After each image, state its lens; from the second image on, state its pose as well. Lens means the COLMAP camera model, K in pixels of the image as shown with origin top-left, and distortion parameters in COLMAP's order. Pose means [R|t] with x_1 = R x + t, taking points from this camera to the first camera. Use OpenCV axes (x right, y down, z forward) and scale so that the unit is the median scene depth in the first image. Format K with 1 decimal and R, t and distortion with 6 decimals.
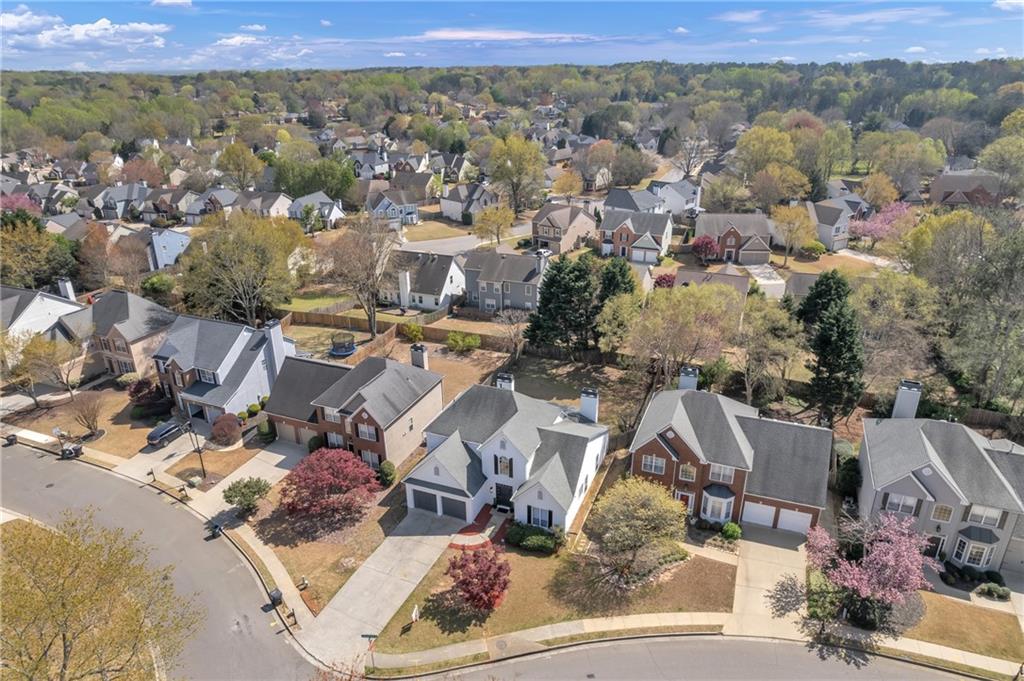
lens RADIAL K [[658.4, 0, 515.6], [0, 658.4, 341.7], [0, 0, 1]] dist [-0.063158, 0.049446]
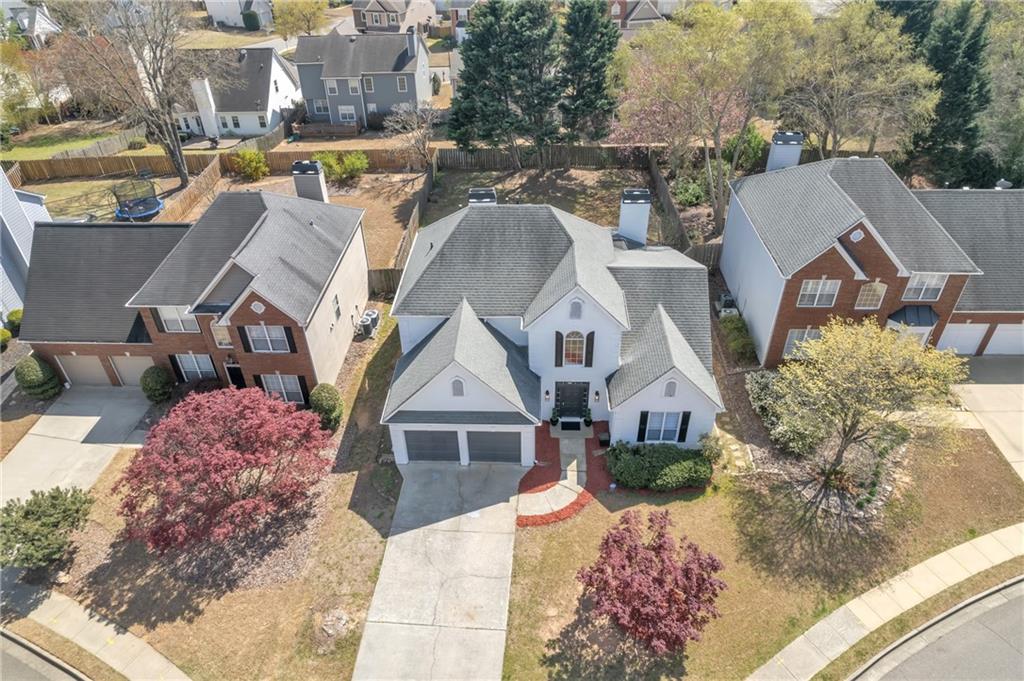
lens RADIAL K [[658.4, 0, 515.3], [0, 658.4, 342.6], [0, 0, 1]] dist [-0.063158, 0.049446]
pose [[0.941075, -0.207430, 0.267116, -0.194783], [0.139277, 0.957438, 0.252814, 0.043885], [-0.308188, -0.200714, 0.929911, 0.510459]]
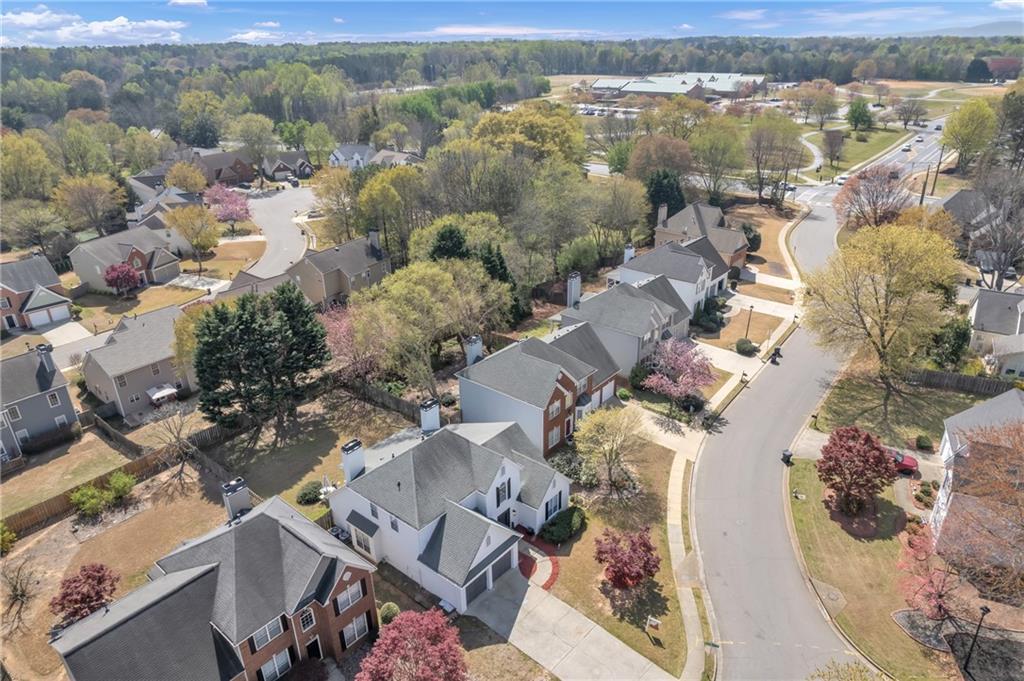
lens RADIAL K [[658.4, 0, 513.0], [0, 658.4, 342.1], [0, 0, 1]] dist [-0.063158, 0.049446]
pose [[0.311354, -0.395544, 0.864062, -0.704755], [0.383244, 0.884301, 0.266712, -0.231496], [-0.869588, 0.248105, 0.426921, 0.522435]]
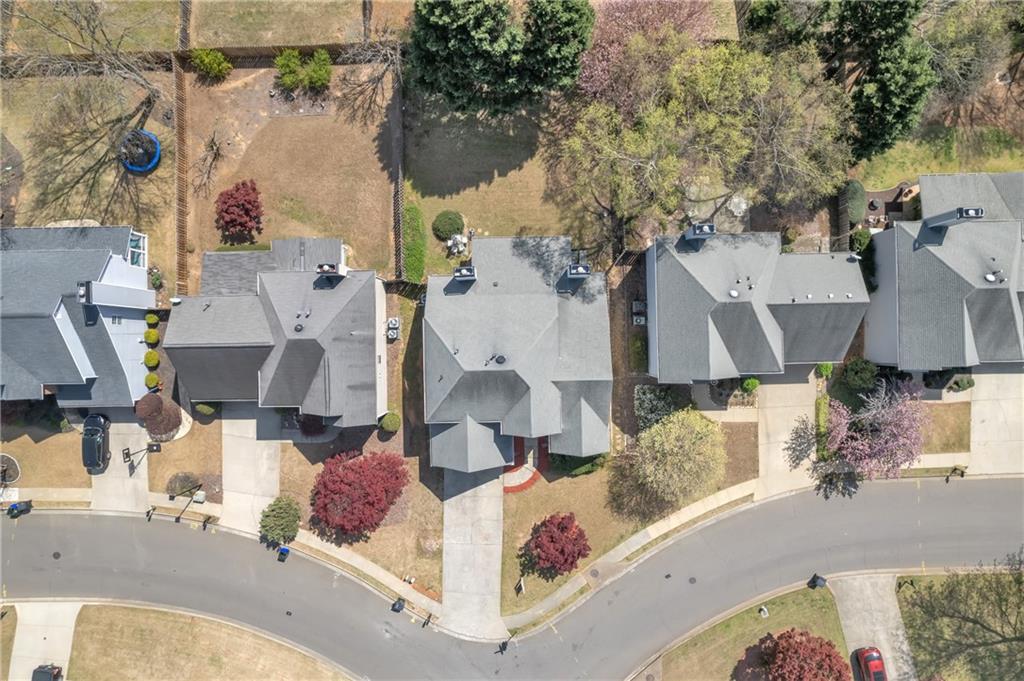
lens RADIAL K [[658.4, 0, 513.5], [0, 658.4, 336.5], [0, 0, 1]] dist [-0.063158, 0.049446]
pose [[0.922288, -0.386493, -0.002763, 0.011446], [0.155605, 0.364756, 0.918009, -0.700275], [-0.353796, -0.847099, 0.396550, 0.722824]]
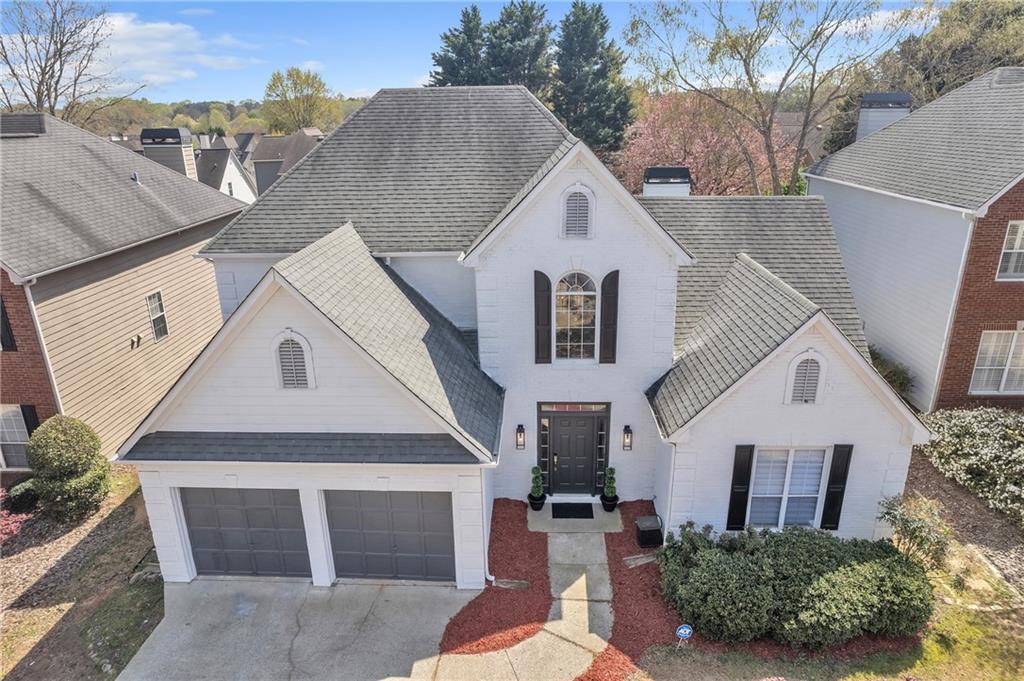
lens RADIAL K [[658.4, 0, 516.3], [0, 658.4, 345.4], [0, 0, 1]] dist [-0.063158, 0.049446]
pose [[0.941738, -0.115466, 0.315906, -0.112703], [0.135960, 0.989757, -0.043543, 0.200108], [-0.307643, 0.083957, 0.947791, 0.752314]]
